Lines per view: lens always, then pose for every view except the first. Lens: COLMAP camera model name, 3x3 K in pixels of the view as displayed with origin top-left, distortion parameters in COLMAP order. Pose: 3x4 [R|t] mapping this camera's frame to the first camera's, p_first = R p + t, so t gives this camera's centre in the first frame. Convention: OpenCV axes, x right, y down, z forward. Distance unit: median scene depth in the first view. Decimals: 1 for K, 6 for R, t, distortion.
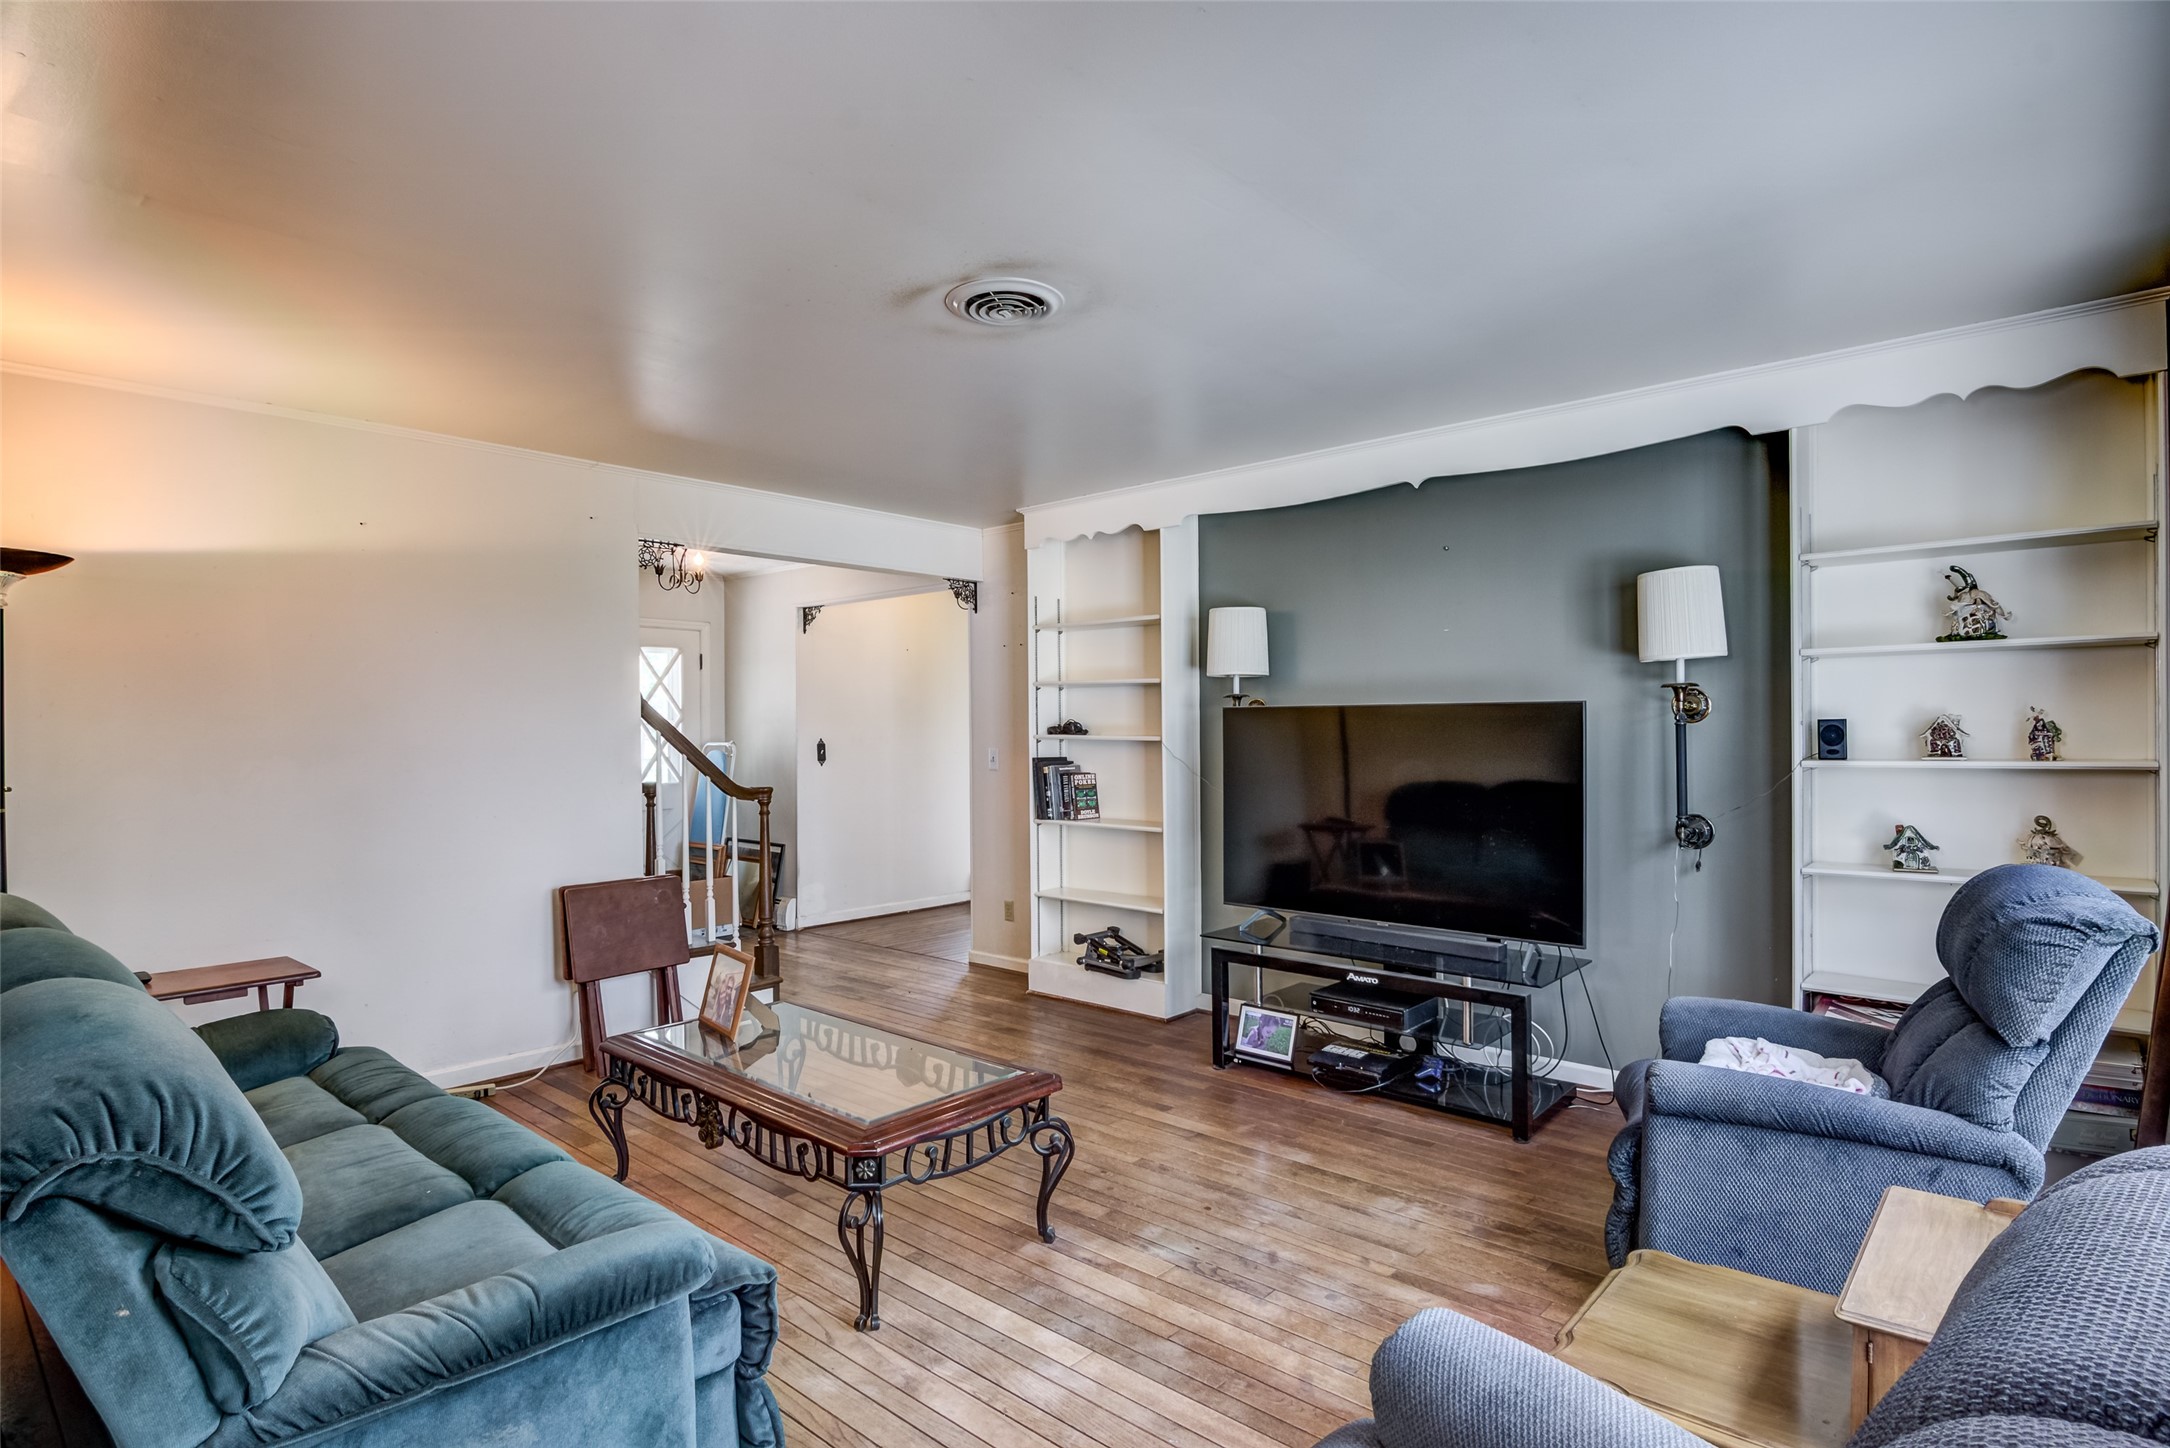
lens RADIAL K [[1105.6, 0, 1085.0], [0, 1105.6, 724.0], [0, 0, 1]] dist [0.002392, -0.015876]
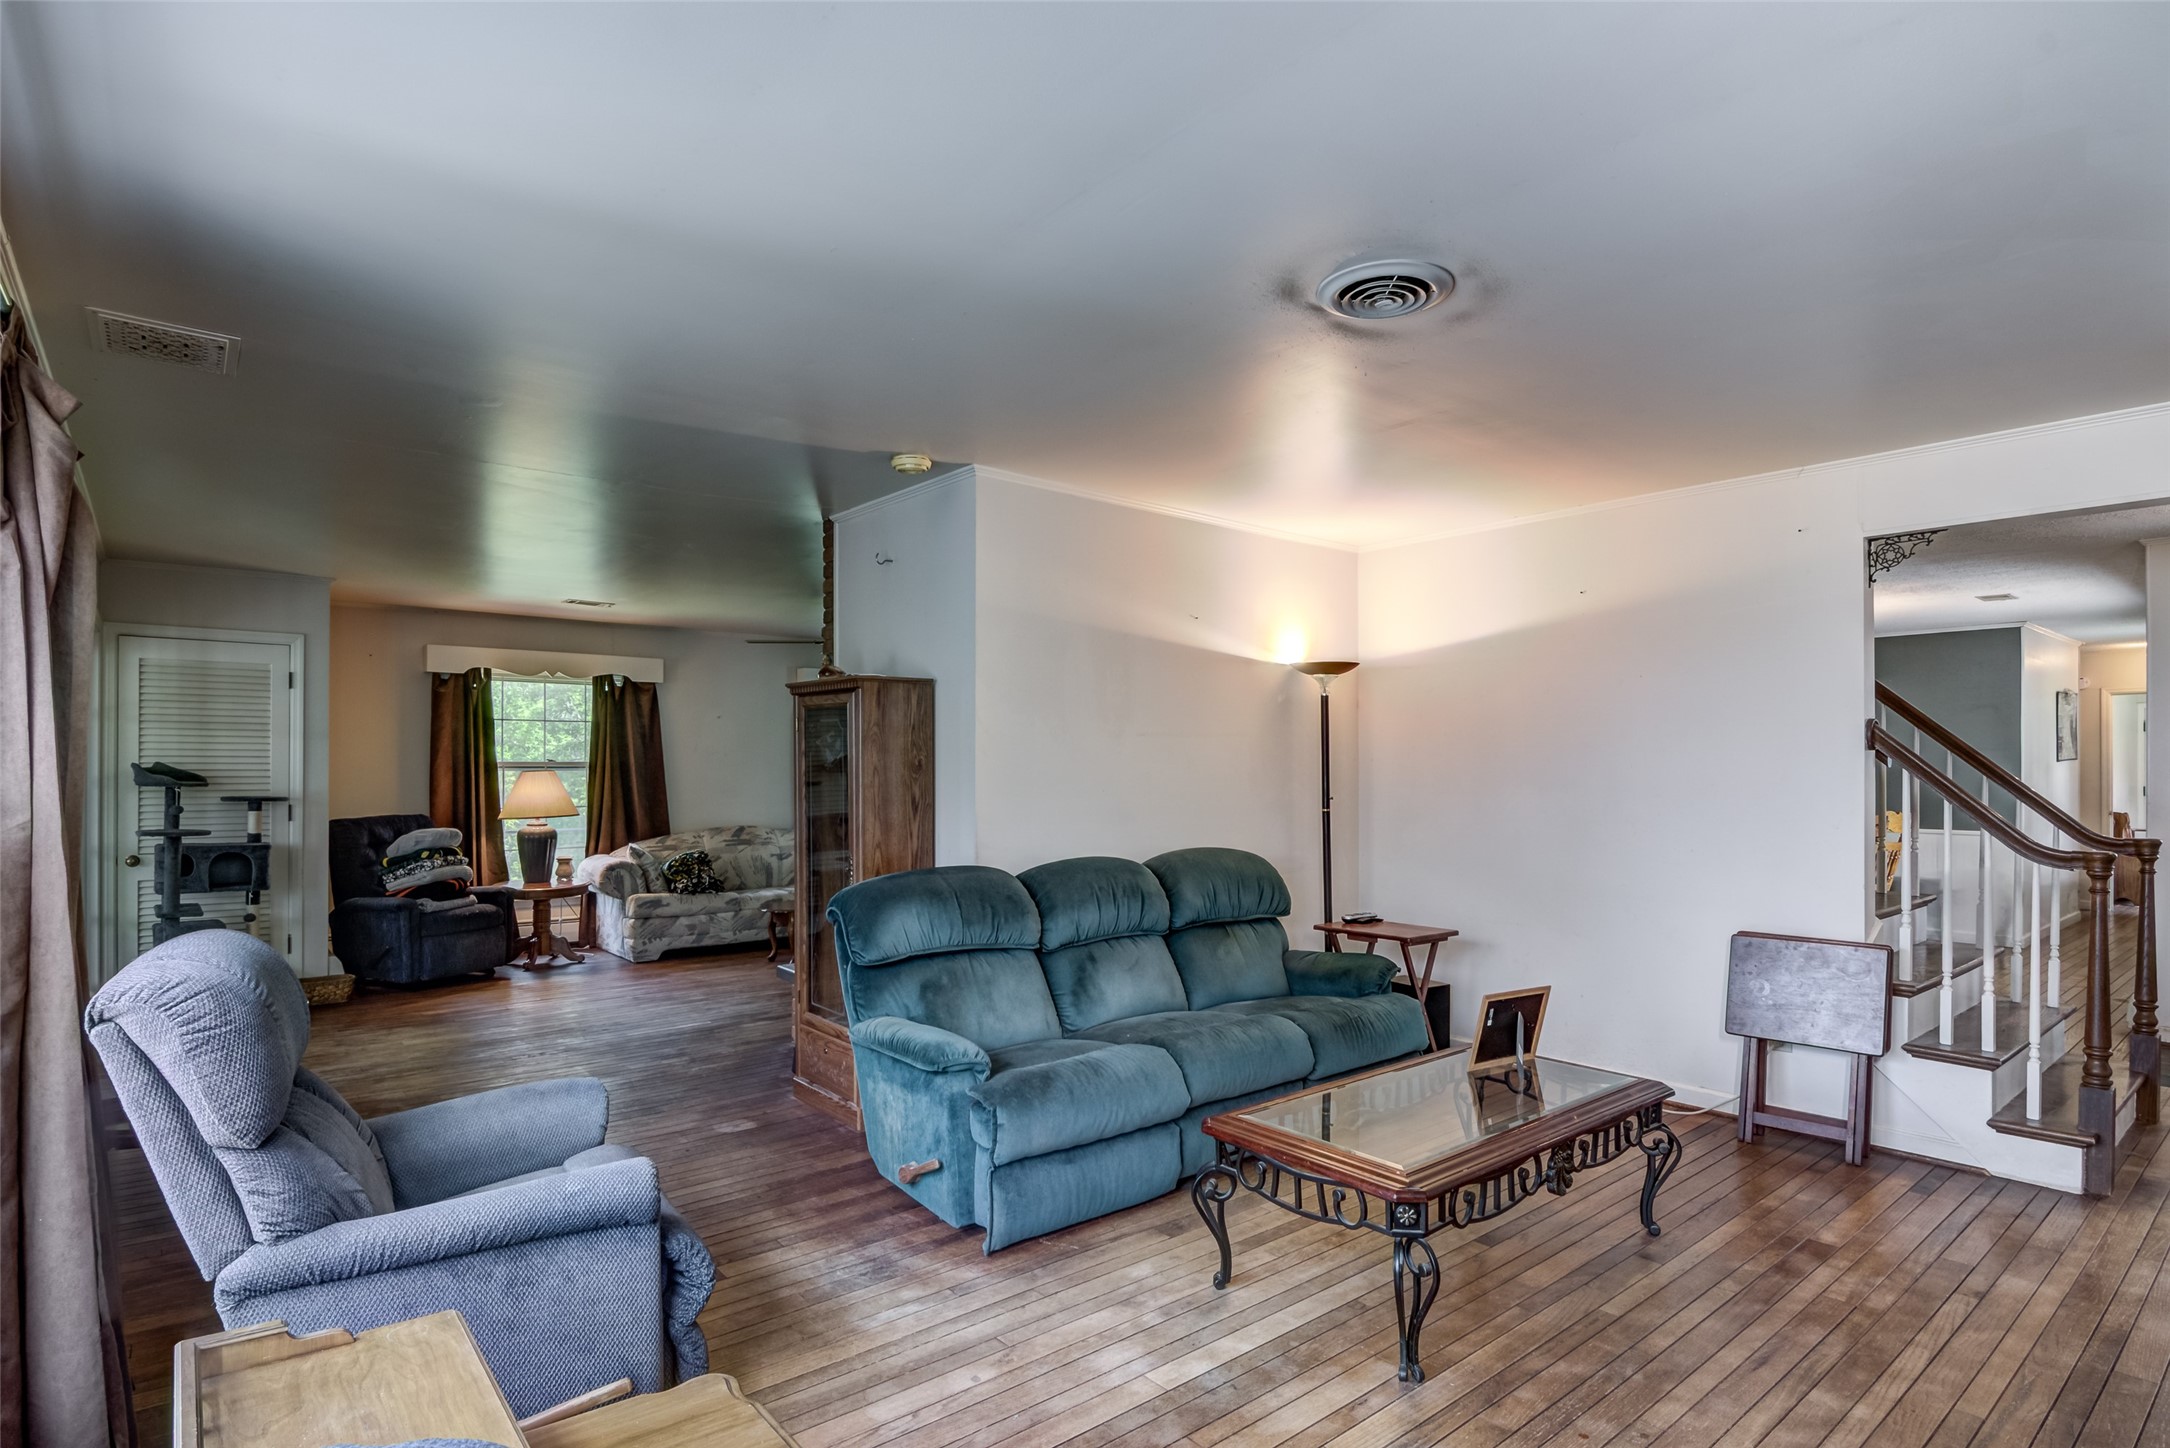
lens RADIAL K [[1105.6, 0, 1085.0], [0, 1105.6, 724.0], [0, 0, 1]] dist [0.002392, -0.015876]
pose [[-0.150894, -0.038441, -0.987802, 0.888865], [-0.000174, 0.999245, -0.038859, 0.007598], [0.988550, -0.005692, -0.150786, 0.938857]]
